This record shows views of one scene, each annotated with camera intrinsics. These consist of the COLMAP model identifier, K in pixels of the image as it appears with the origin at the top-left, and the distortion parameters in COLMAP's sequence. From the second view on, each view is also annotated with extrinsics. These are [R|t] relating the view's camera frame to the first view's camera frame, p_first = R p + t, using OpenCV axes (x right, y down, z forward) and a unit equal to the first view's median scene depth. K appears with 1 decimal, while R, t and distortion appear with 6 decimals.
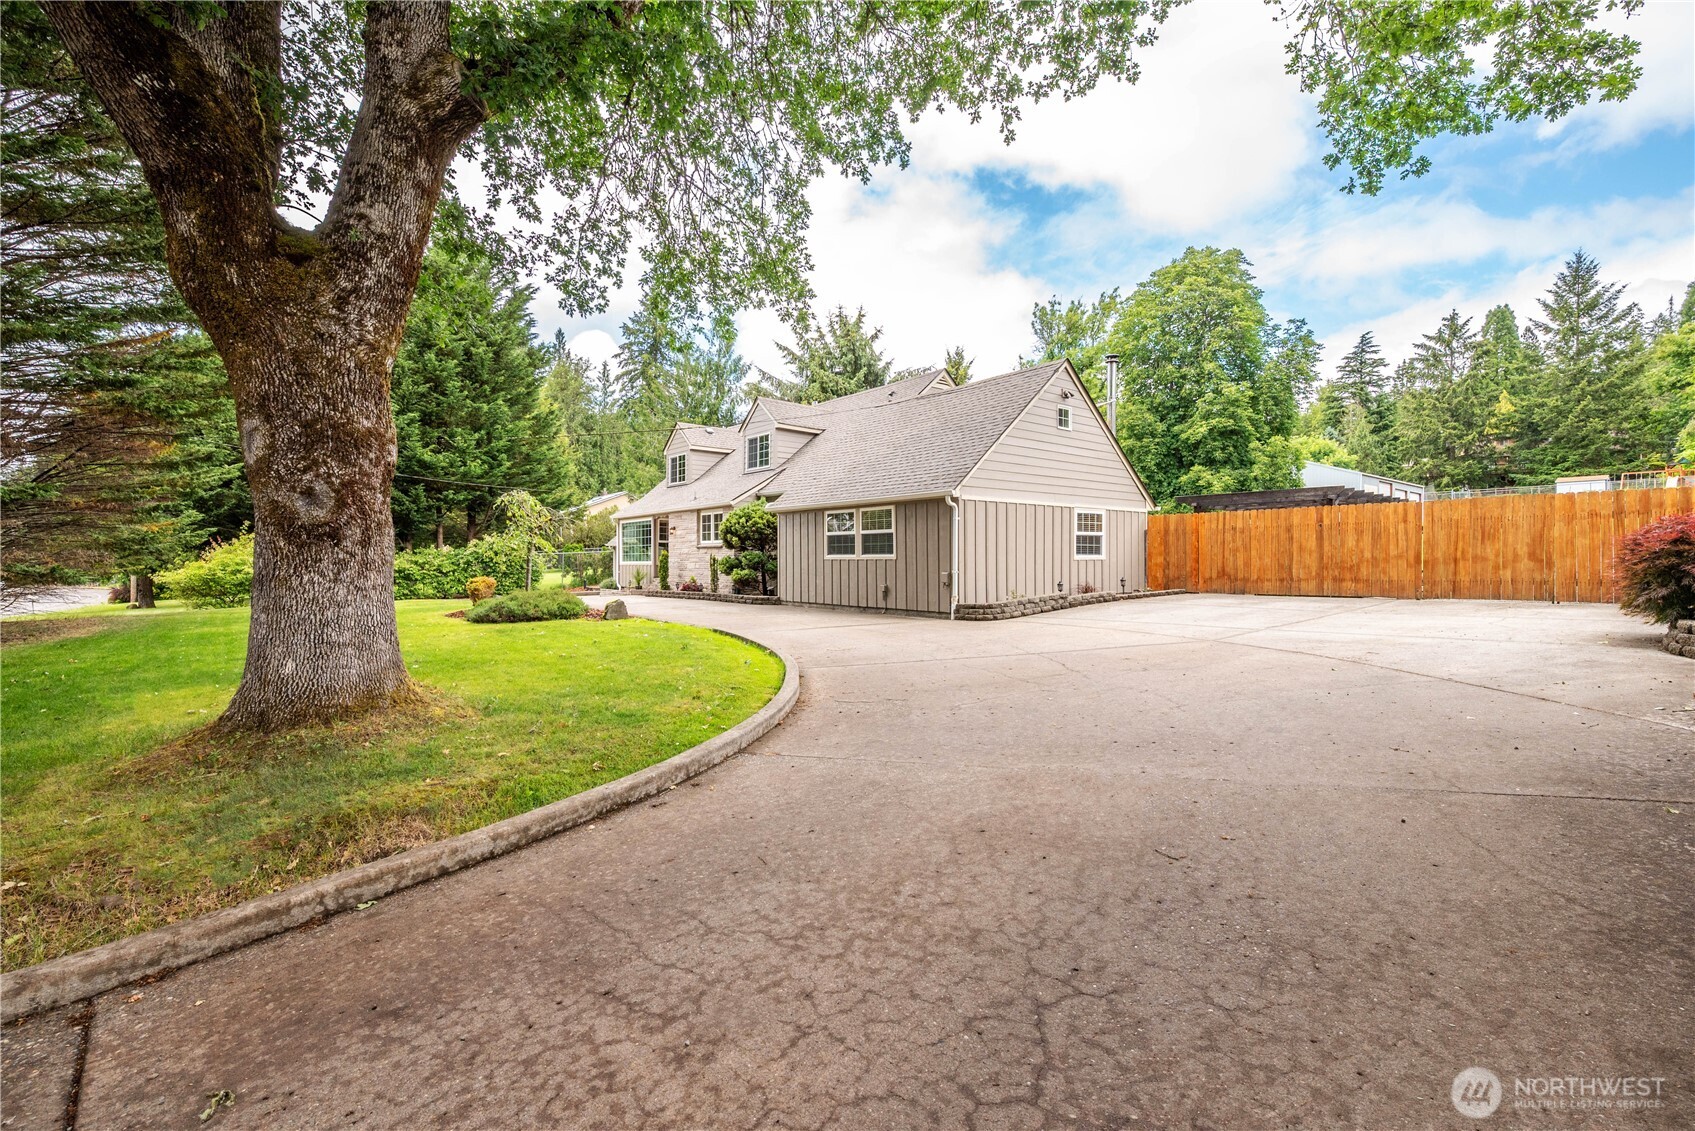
lens RADIAL K [[777.4, 0, 850.5], [0, 777.4, 555.3], [0, 0, 1]] dist [0.003943, 0.002774]
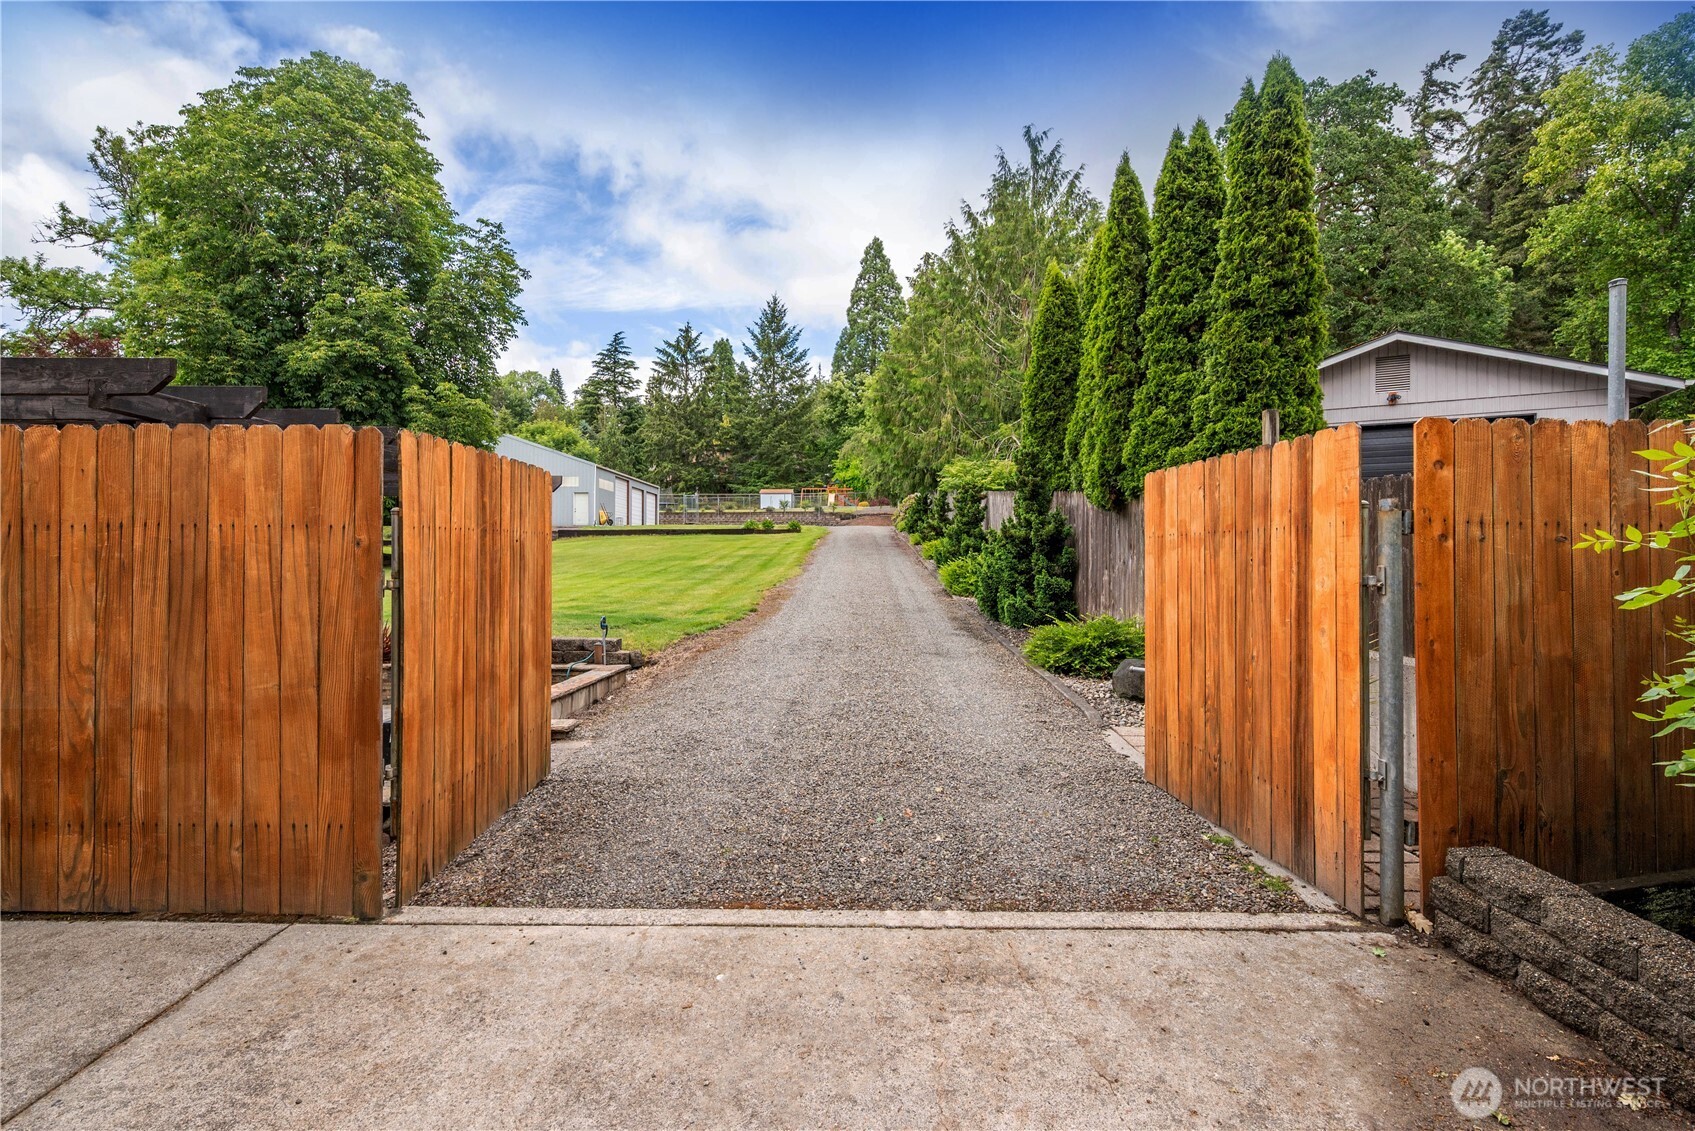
lens RADIAL K [[787.7, 0, 843.8], [0, 787.7, 553.6], [0, 0, 1]] dist [-0.002576, 0.000060]
pose [[0.662544, 0.003562, 0.749015, 0.127972], [-0.006283, 0.999980, 0.000803, -0.007376], [-0.748997, -0.005238, 0.662553, 0.150644]]
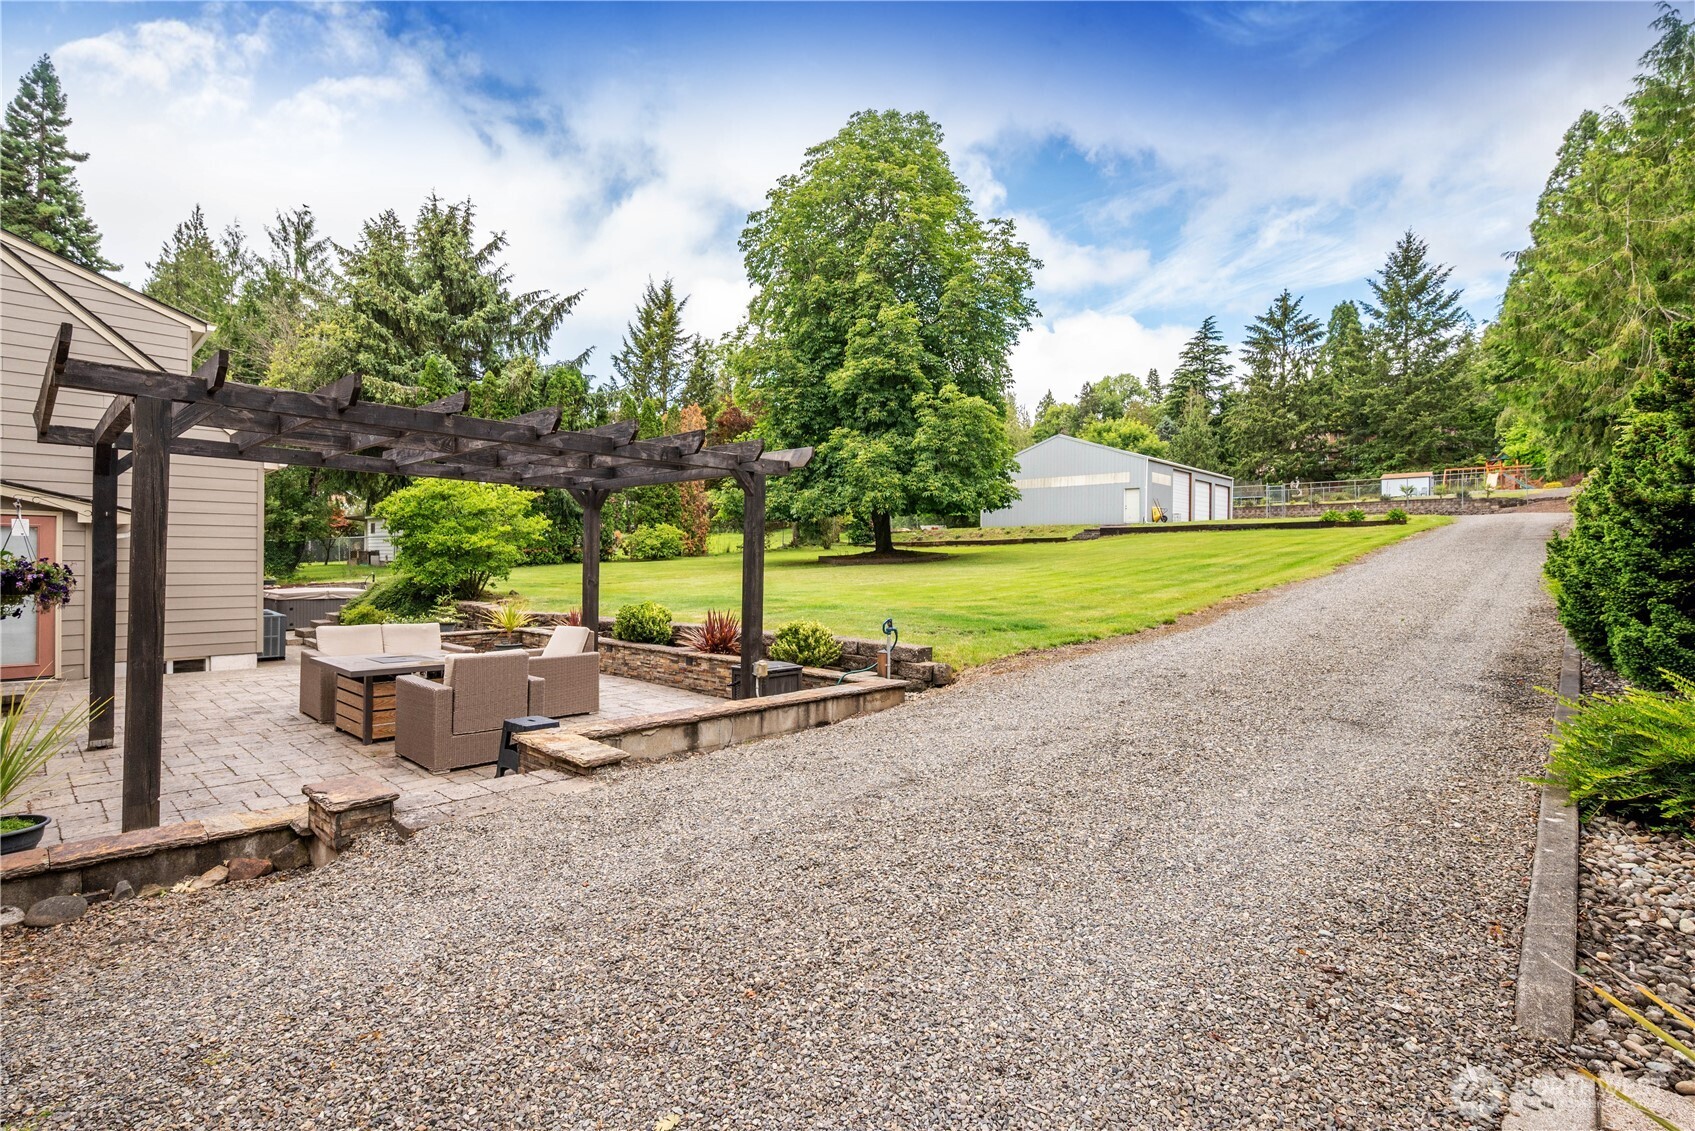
lens RADIAL K [[777.4, 0, 869.2], [0, 777.4, 558.6], [0, 0, 1]] dist [0.003943, 0.002774]
pose [[0.991657, 0.004762, 0.128817, 0.180661], [-0.006145, 0.999928, 0.010338, -0.005694], [-0.128758, -0.011044, 0.991615, 0.162329]]
